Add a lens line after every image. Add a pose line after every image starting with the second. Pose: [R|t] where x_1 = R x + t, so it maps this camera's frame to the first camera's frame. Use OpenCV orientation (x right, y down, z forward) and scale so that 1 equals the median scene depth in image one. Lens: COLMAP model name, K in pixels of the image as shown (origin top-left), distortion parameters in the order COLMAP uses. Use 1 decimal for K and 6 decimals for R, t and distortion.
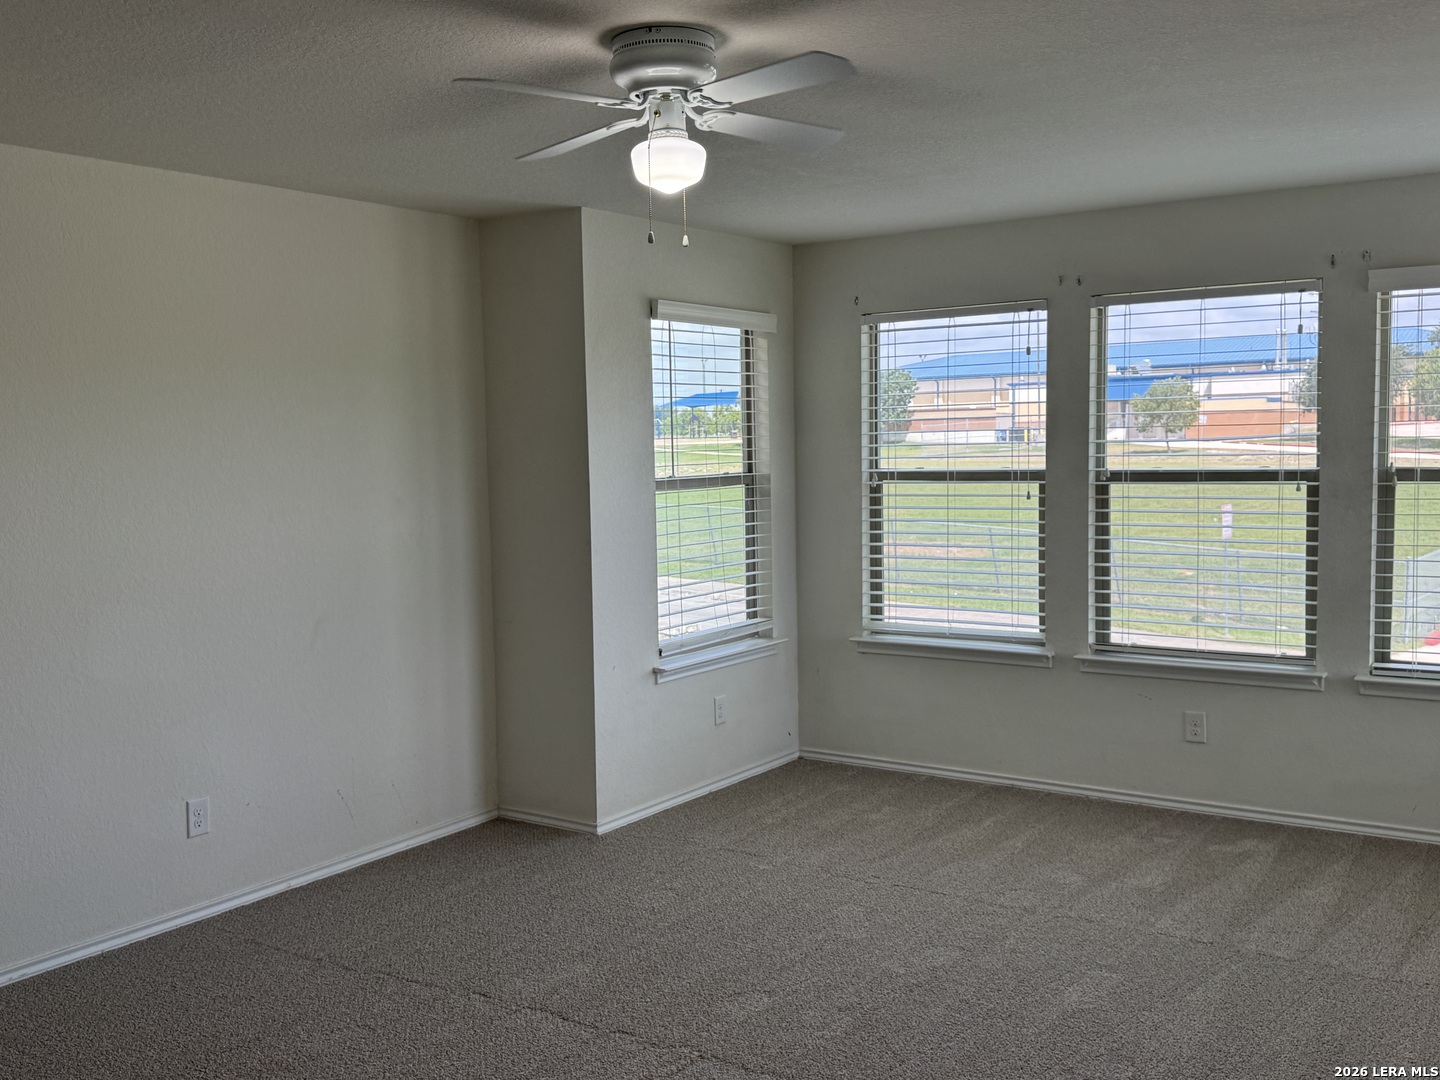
lens RADIAL K [[1429.5, 0, 722.6], [0, 1429.5, 536.9], [0, 0, 1]] dist [0.078760, 0.000000]
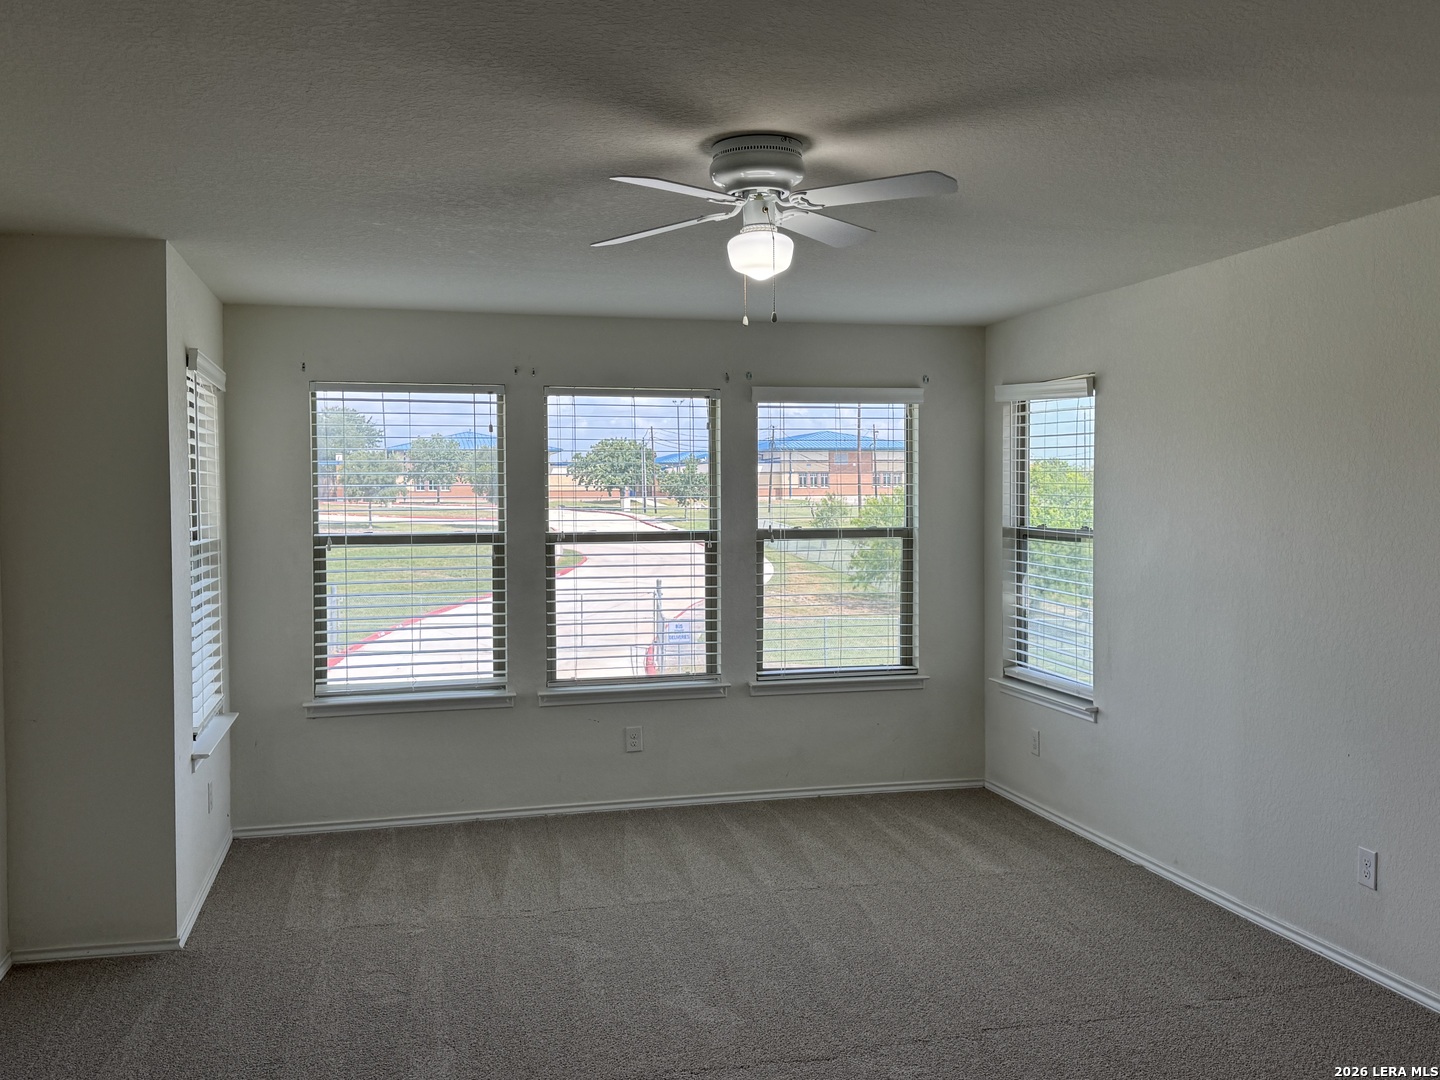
lens RADIAL K [[1271.5, 0, 711.6], [0, 1271.5, 541.9], [0, 0, 1]] dist [0.046878, -0.019282]
pose [[0.656422, -0.013348, 0.754276, -0.454211], [0.046730, 0.998643, -0.022995, -0.009310], [-0.752945, 0.050342, 0.656155, 0.226708]]
